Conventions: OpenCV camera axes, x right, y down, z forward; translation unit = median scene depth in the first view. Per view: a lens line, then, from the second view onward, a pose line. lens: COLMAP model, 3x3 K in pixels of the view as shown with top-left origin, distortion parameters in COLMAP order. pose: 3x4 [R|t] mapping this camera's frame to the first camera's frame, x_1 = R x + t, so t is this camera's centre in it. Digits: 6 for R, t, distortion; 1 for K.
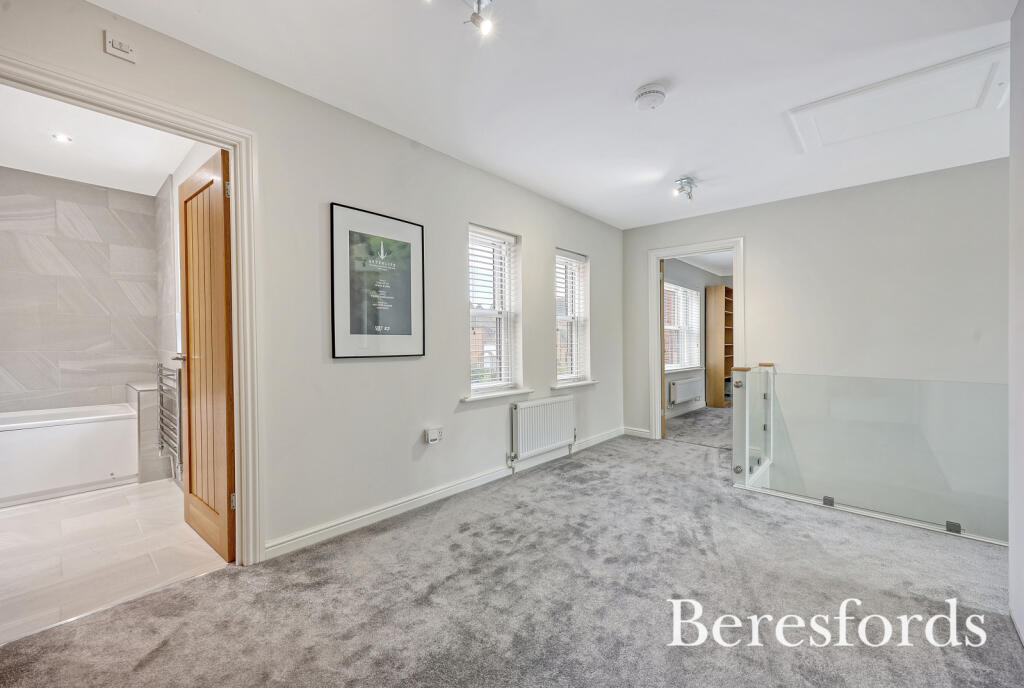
lens RADIAL K [[413.4, 0, 513.3], [0, 413.4, 352.2], [0, 0, 1]] dist [-0.001313, -0.000015]
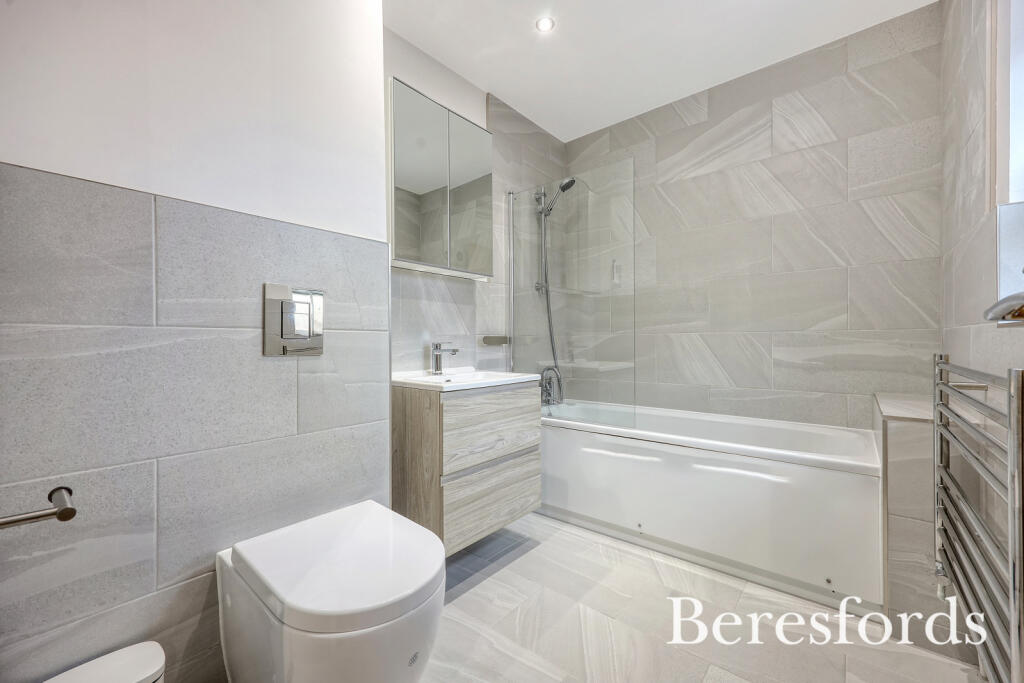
lens RADIAL K [[401.5, 0, 506.7], [0, 401.5, 344.1], [0, 0, 1]] dist [-0.000824, -0.000012]
pose [[0.022072, 0.002103, -0.999754, -0.466960], [-0.023608, 0.999720, 0.001582, 0.025094], [0.999478, 0.023567, 0.022116, 0.557079]]
